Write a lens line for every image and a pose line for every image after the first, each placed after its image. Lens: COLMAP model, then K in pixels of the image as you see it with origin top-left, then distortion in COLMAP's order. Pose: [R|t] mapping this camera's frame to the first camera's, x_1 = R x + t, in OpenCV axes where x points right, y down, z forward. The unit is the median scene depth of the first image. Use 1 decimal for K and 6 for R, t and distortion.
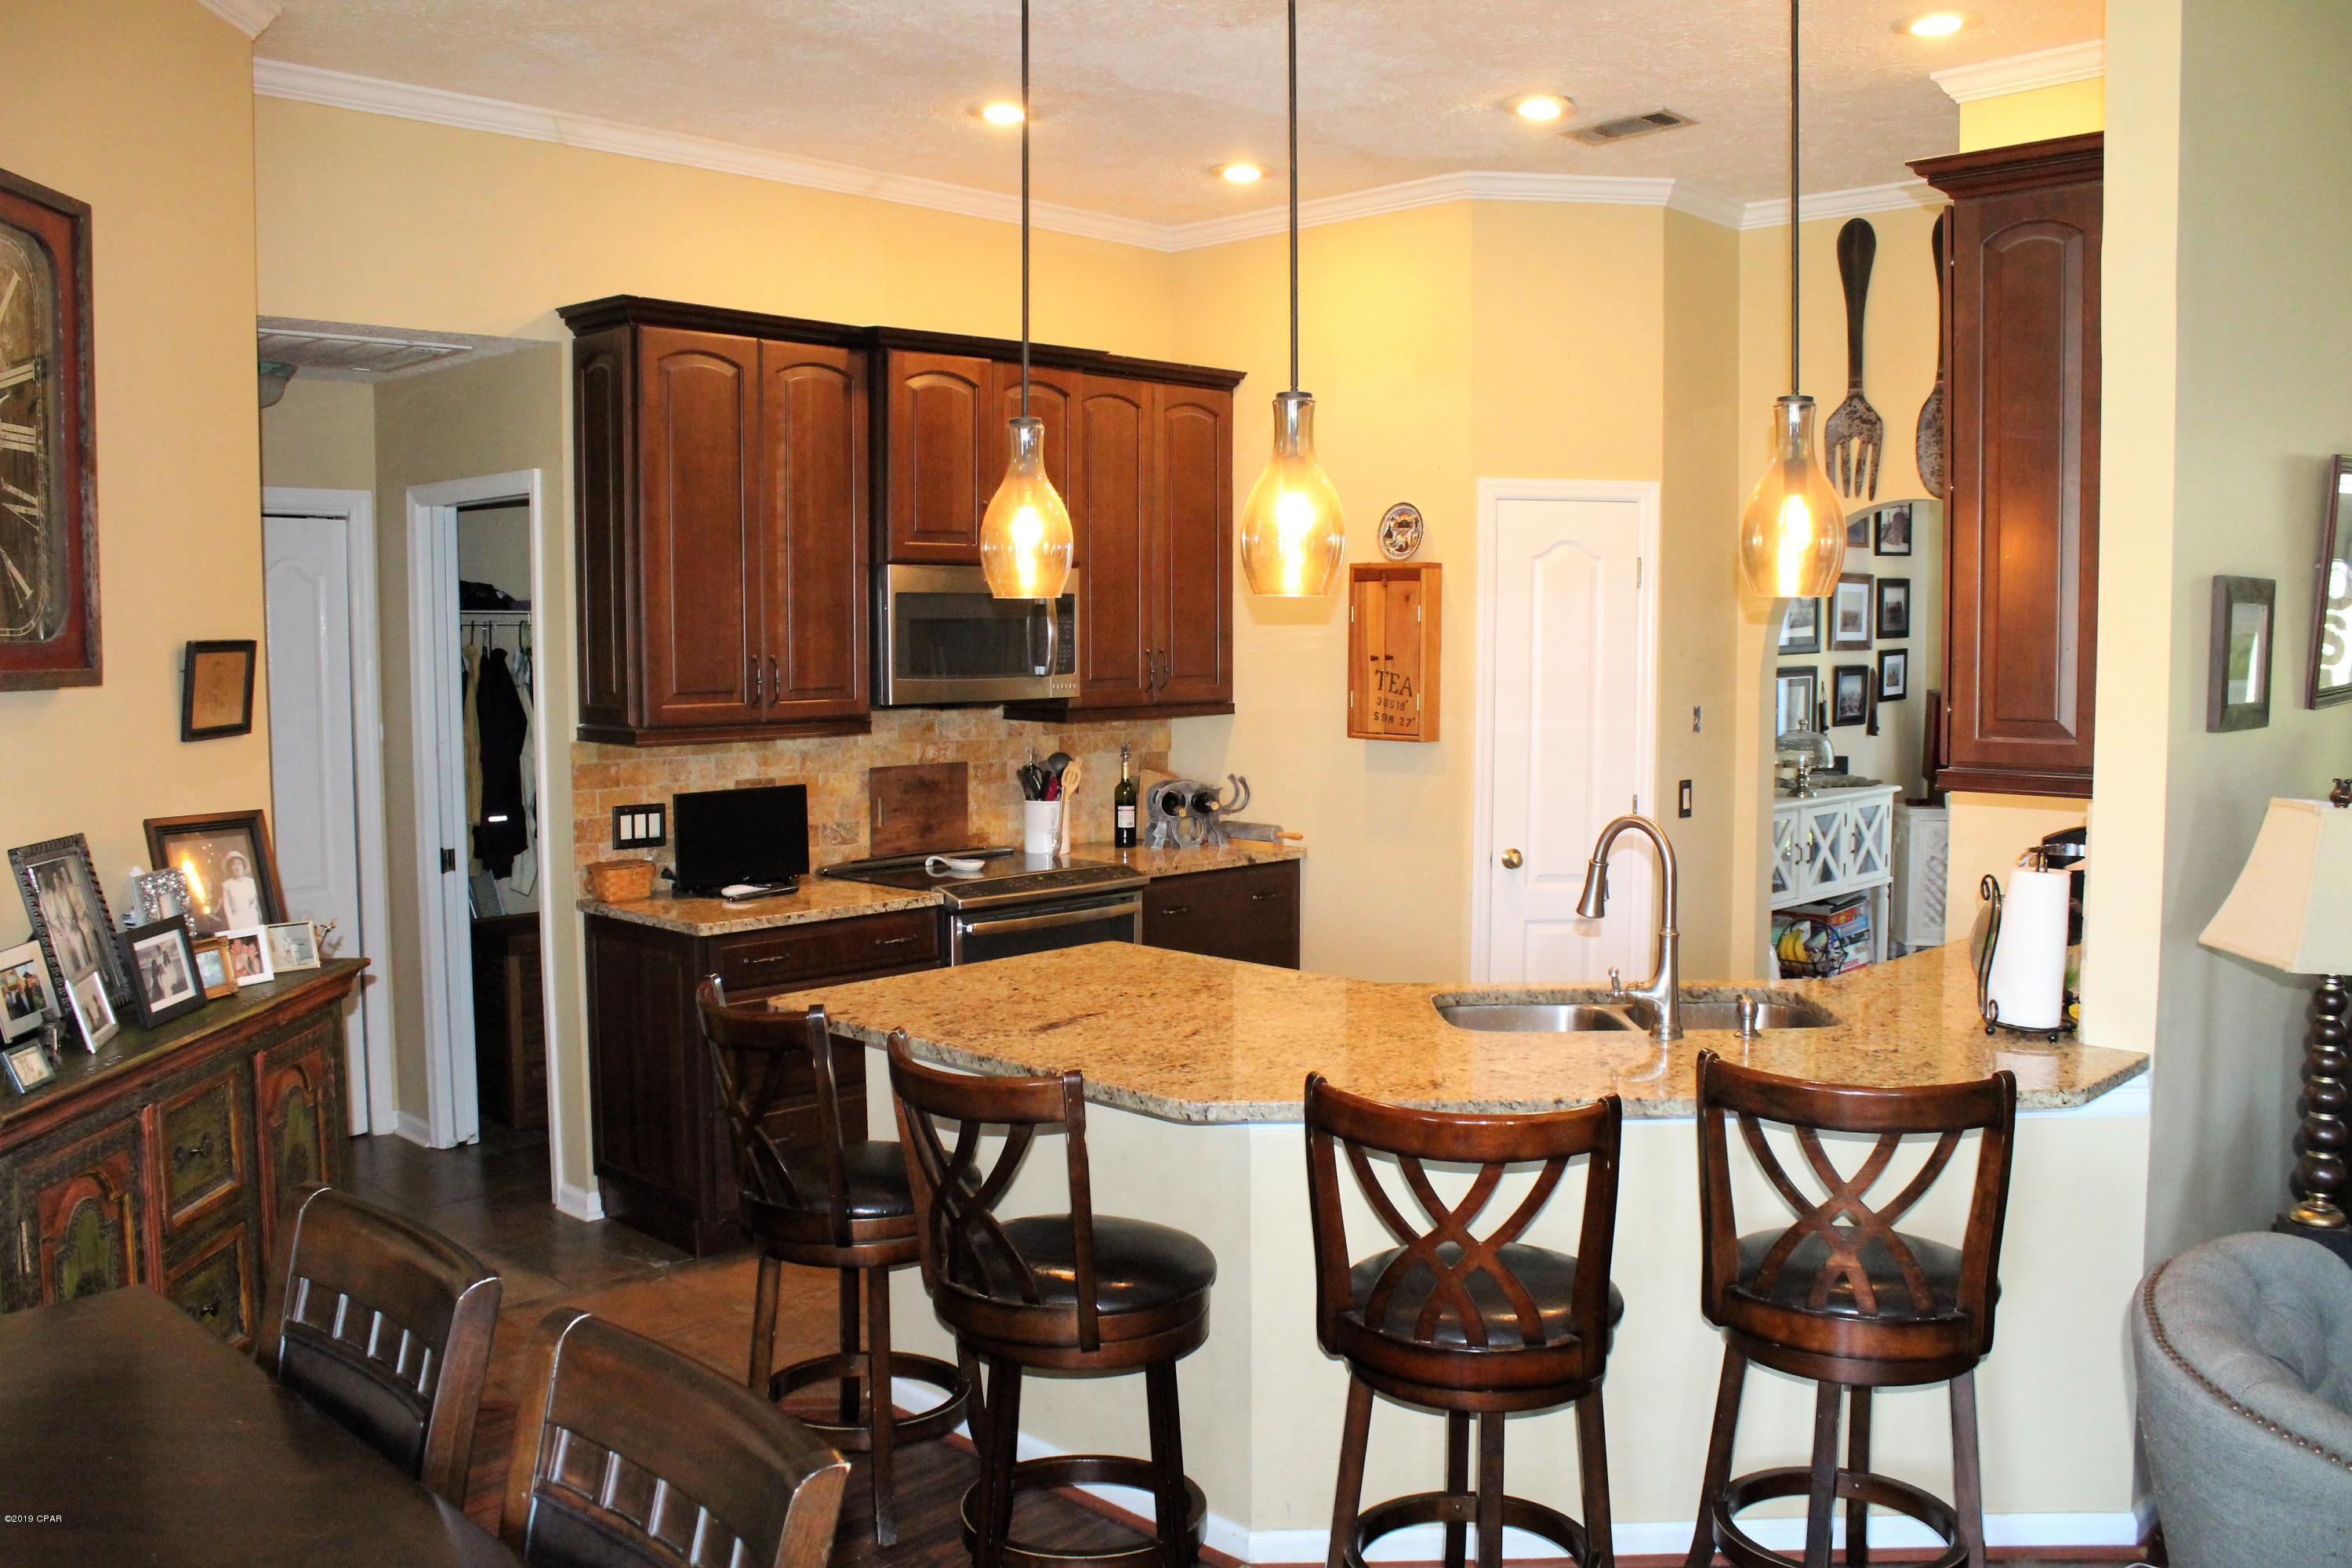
lens RADIAL K [[1943.5, 0, 1157.4], [0, 1943.5, 779.2], [0, 0, 1]] dist [-0.168500, 0.148023]
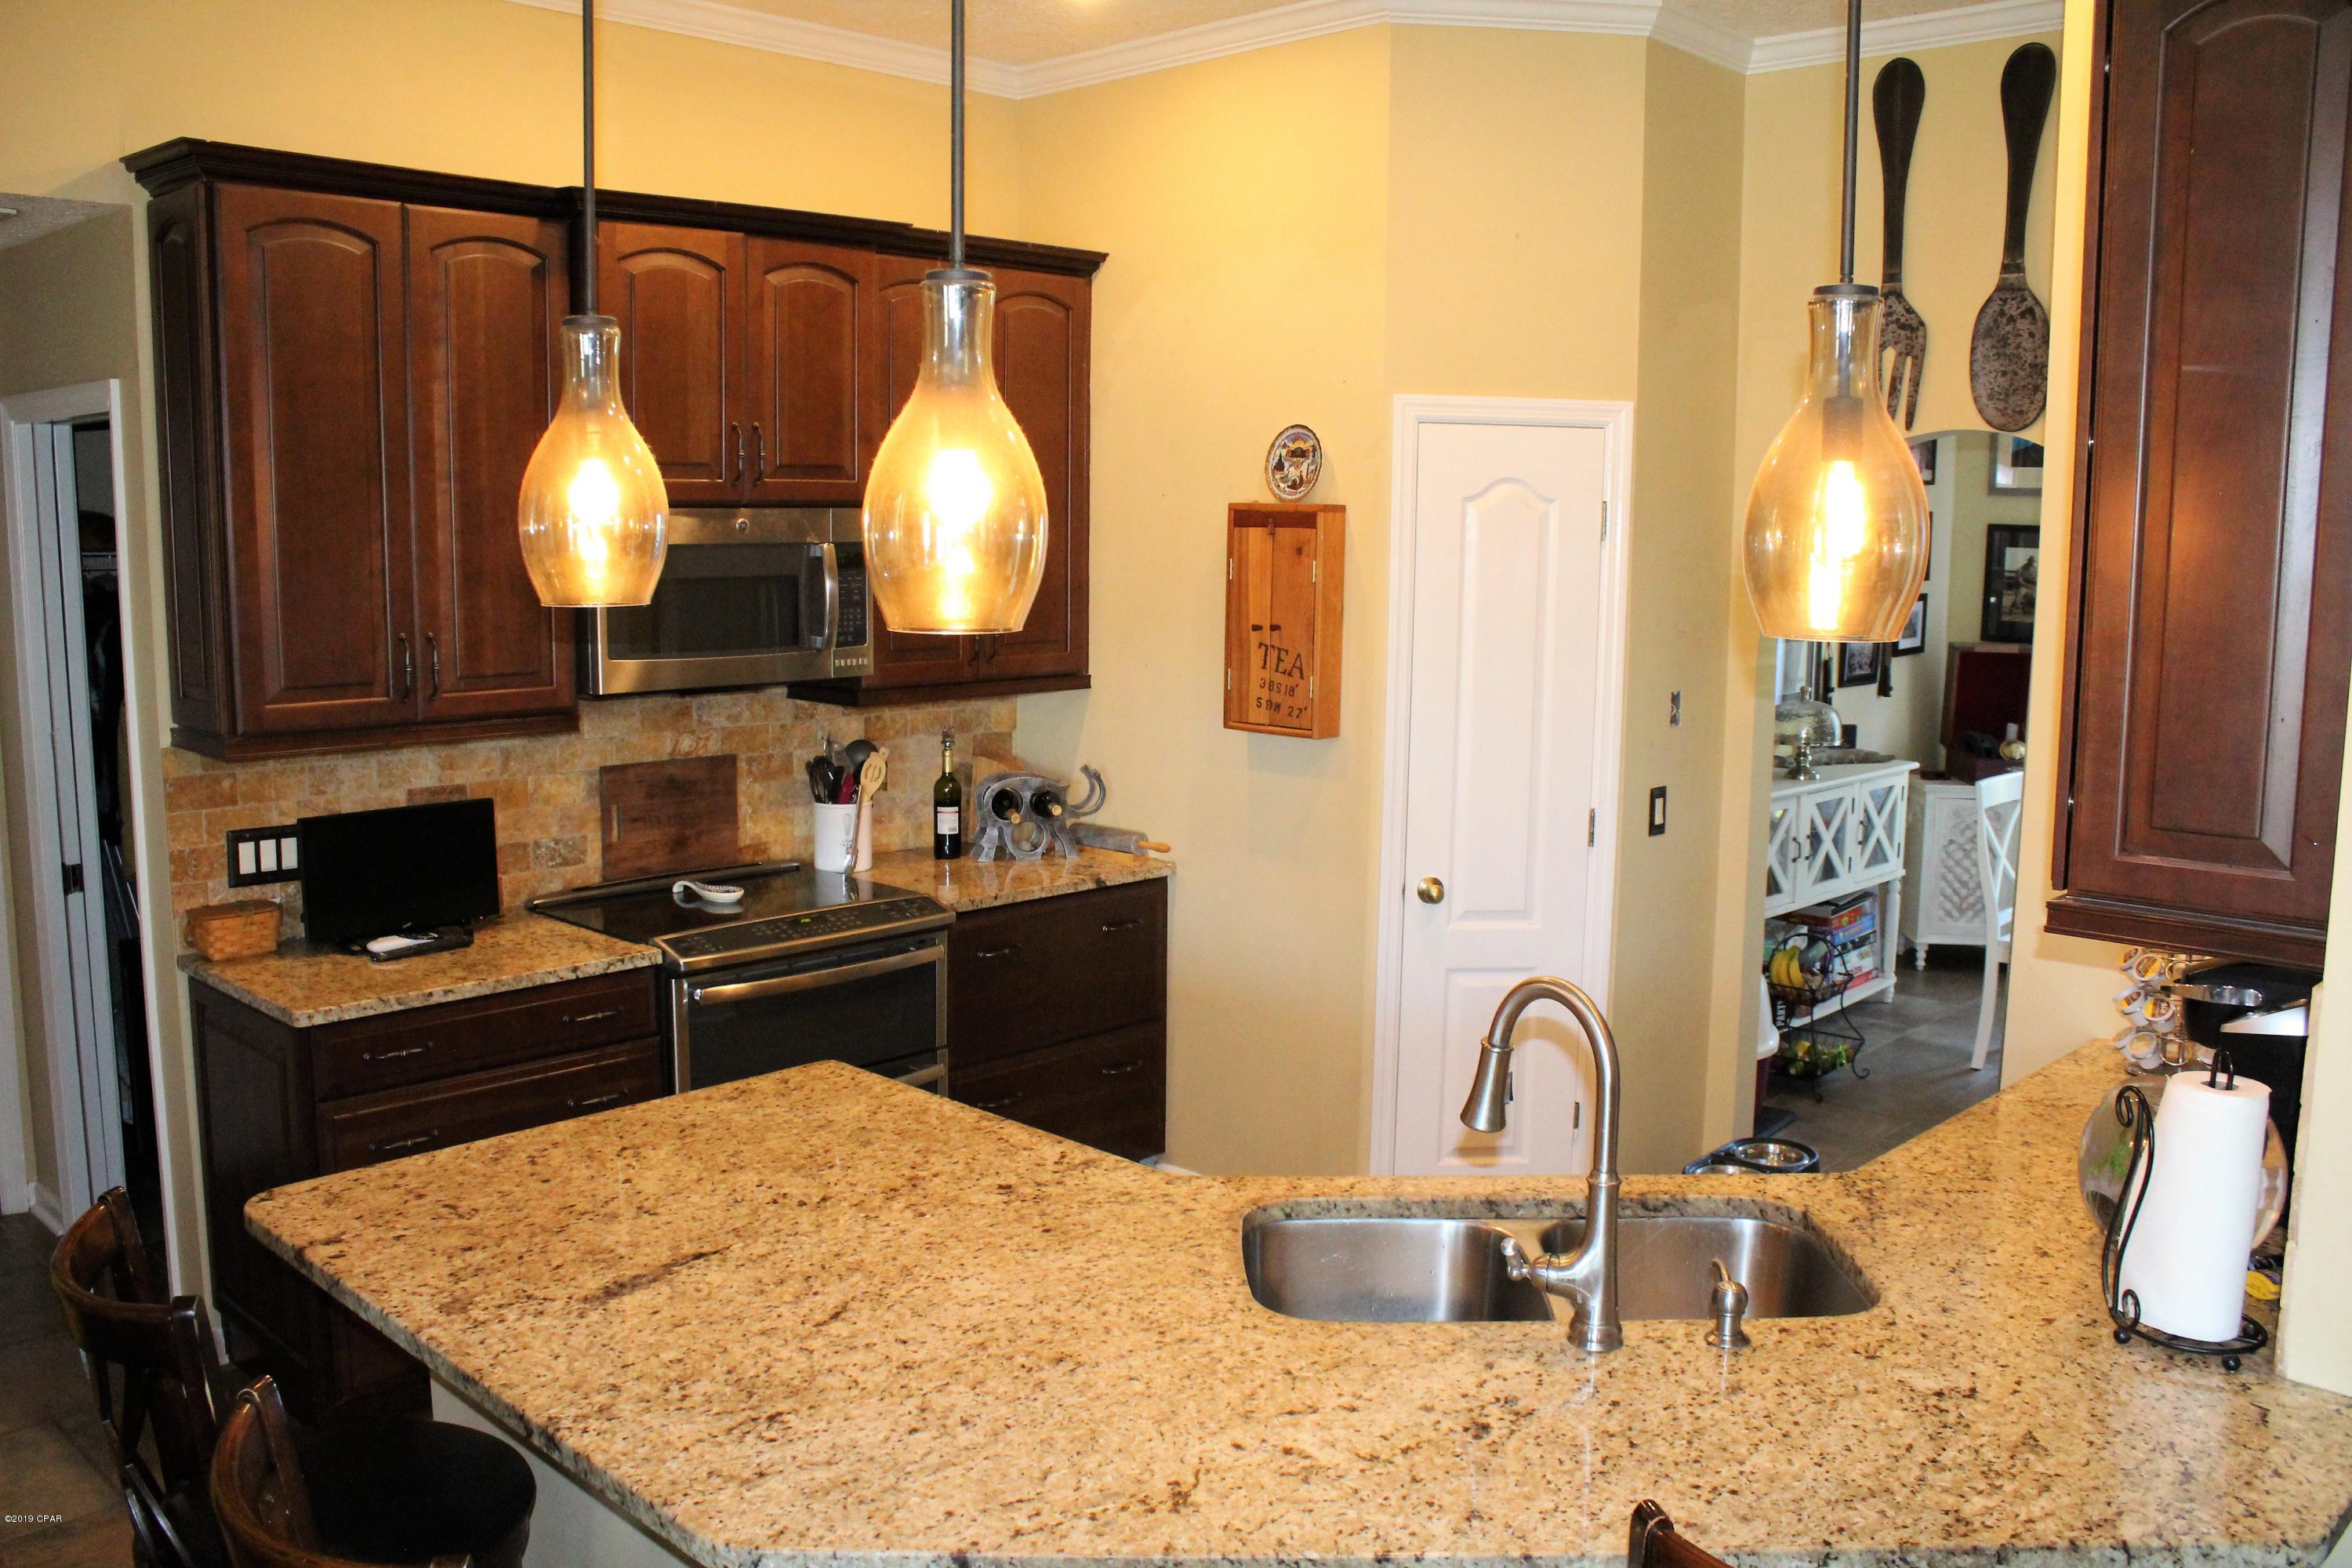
lens RADIAL K [[1943.5, 0, 1153.8], [0, 1943.5, 783.7], [0, 0, 1]] dist [-0.168500, 0.148023]
pose [[0.999937, 0.009799, 0.005393, 0.076309], [-0.010091, 0.998323, 0.057010, -0.049926], [-0.004825, -0.057061, 0.998359, 0.257467]]
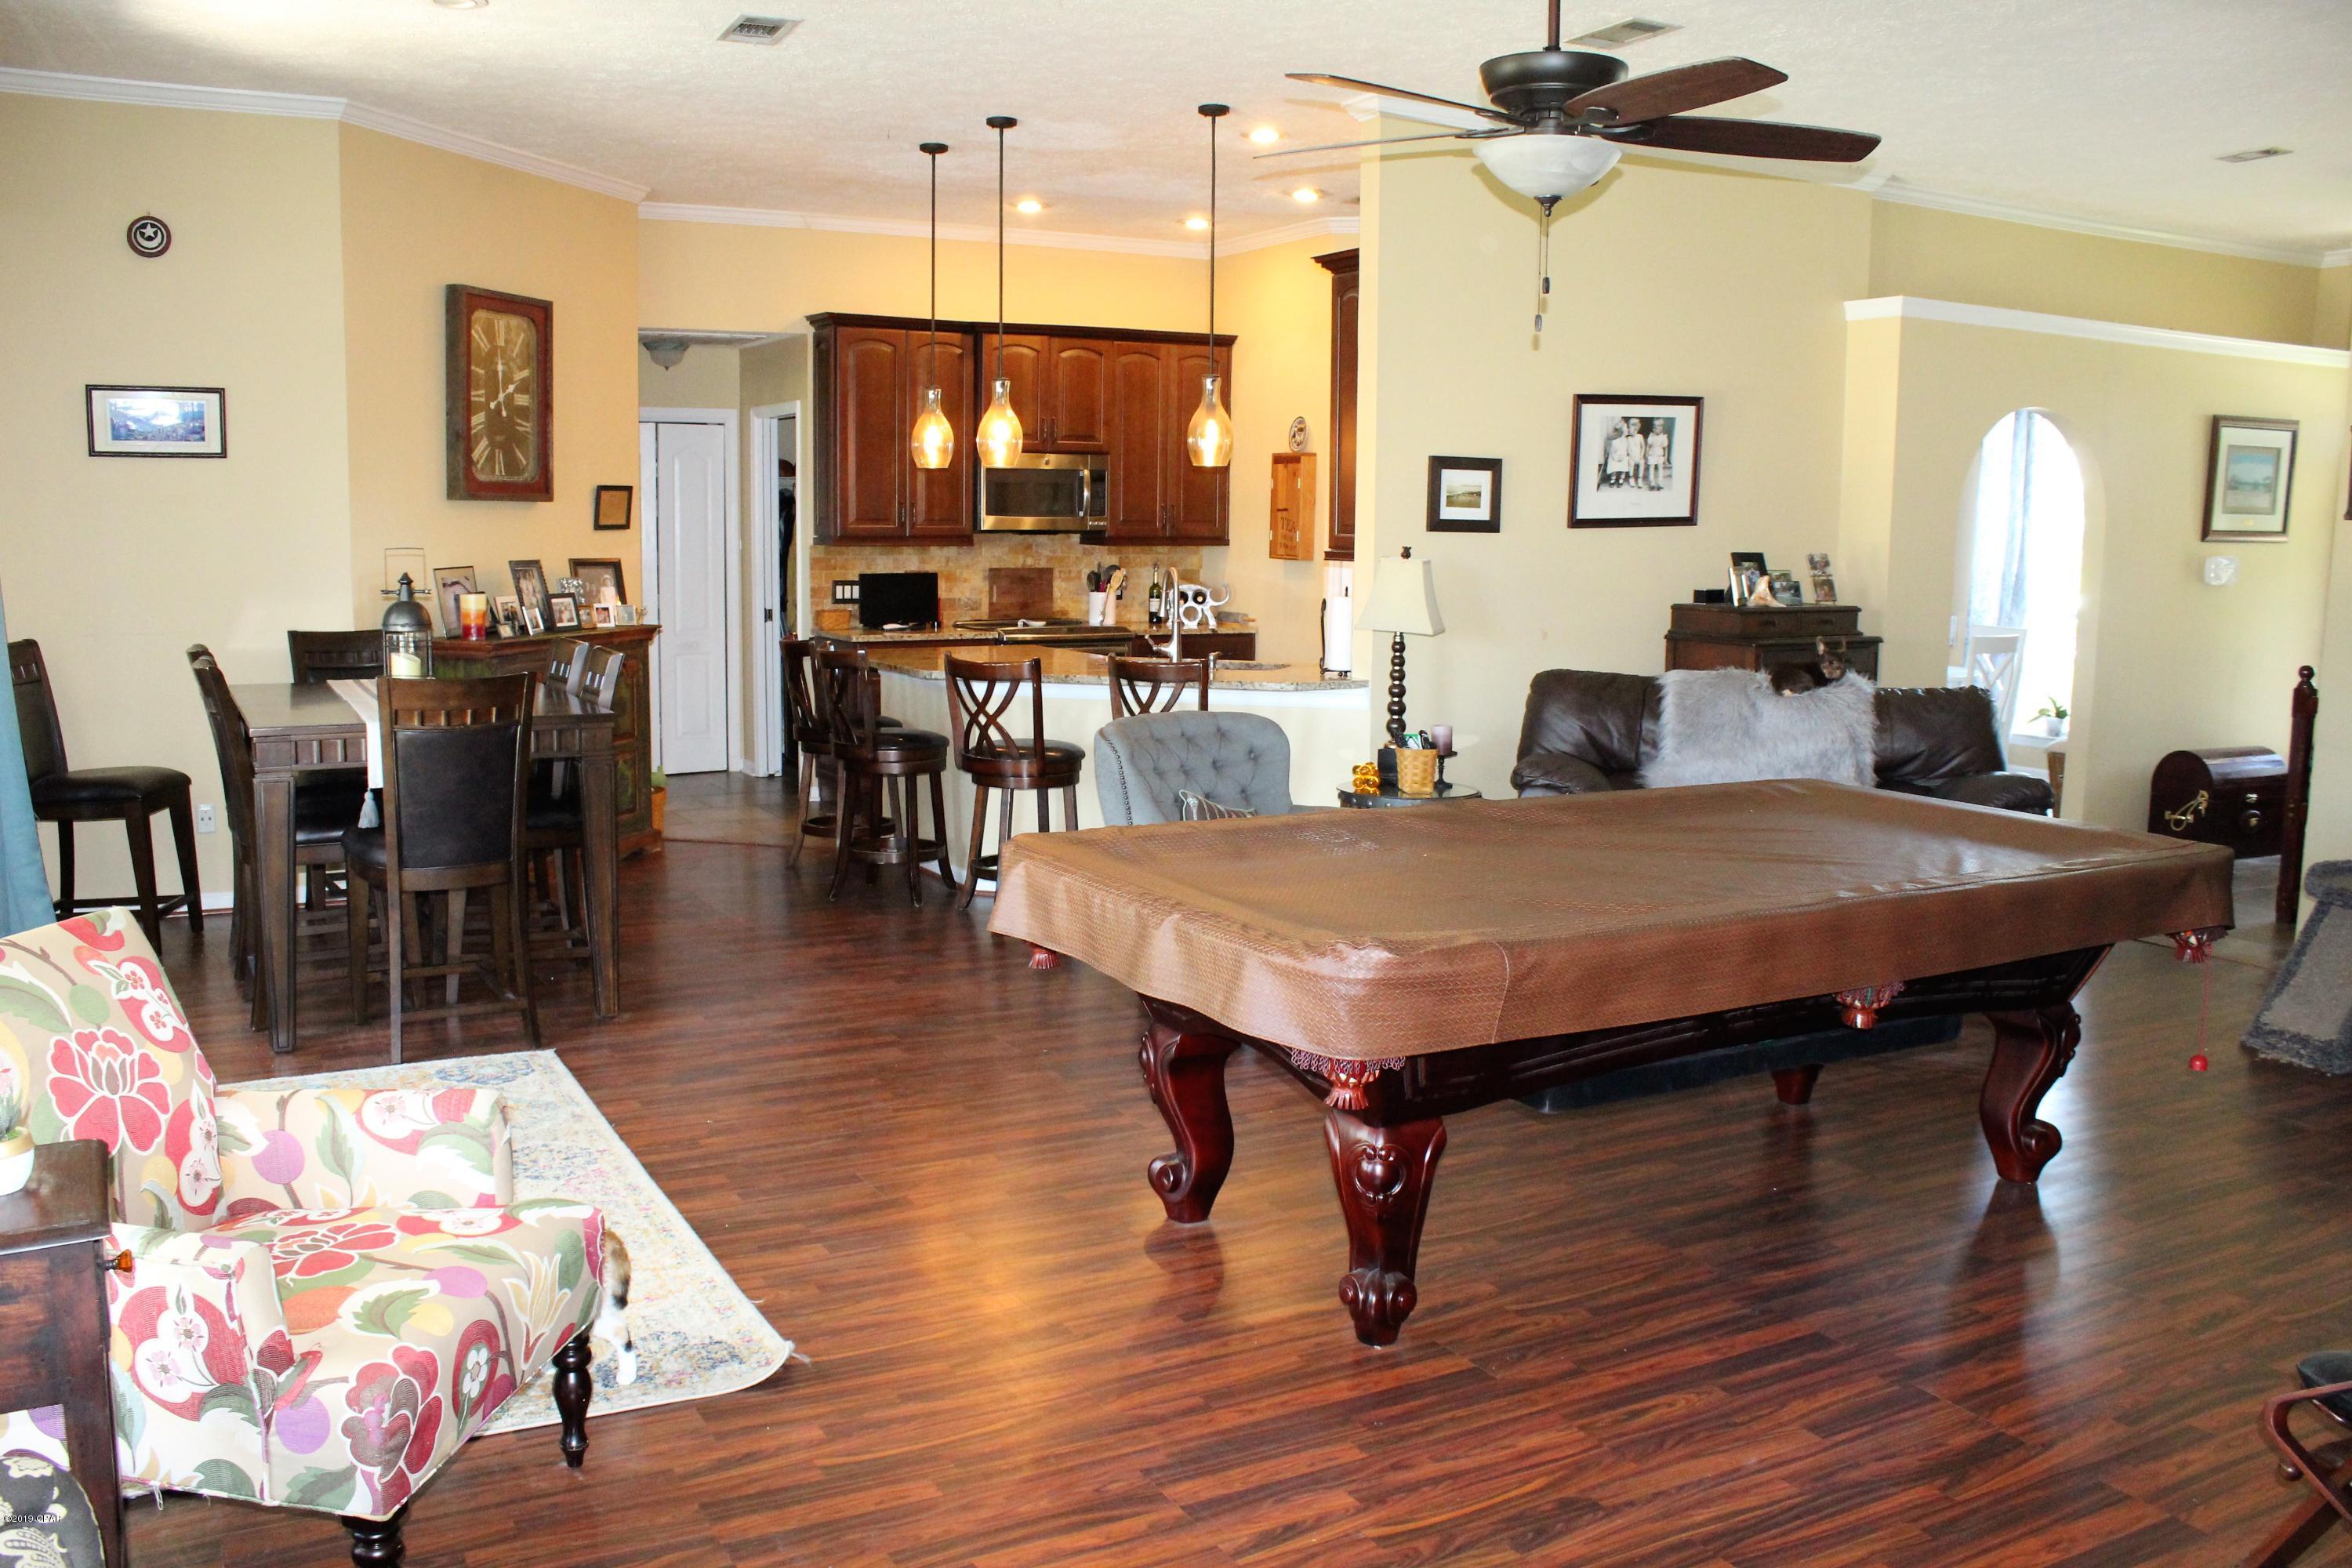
lens RADIAL K [[1943.5, 0, 1162.7], [0, 1943.5, 762.3], [0, 0, 1]] dist [-0.168500, 0.148023]
pose [[0.957028, 0.050738, -0.285522, 0.569540], [-0.037295, 0.997933, 0.052329, 0.080097], [0.287587, -0.039432, 0.956943, -0.716625]]
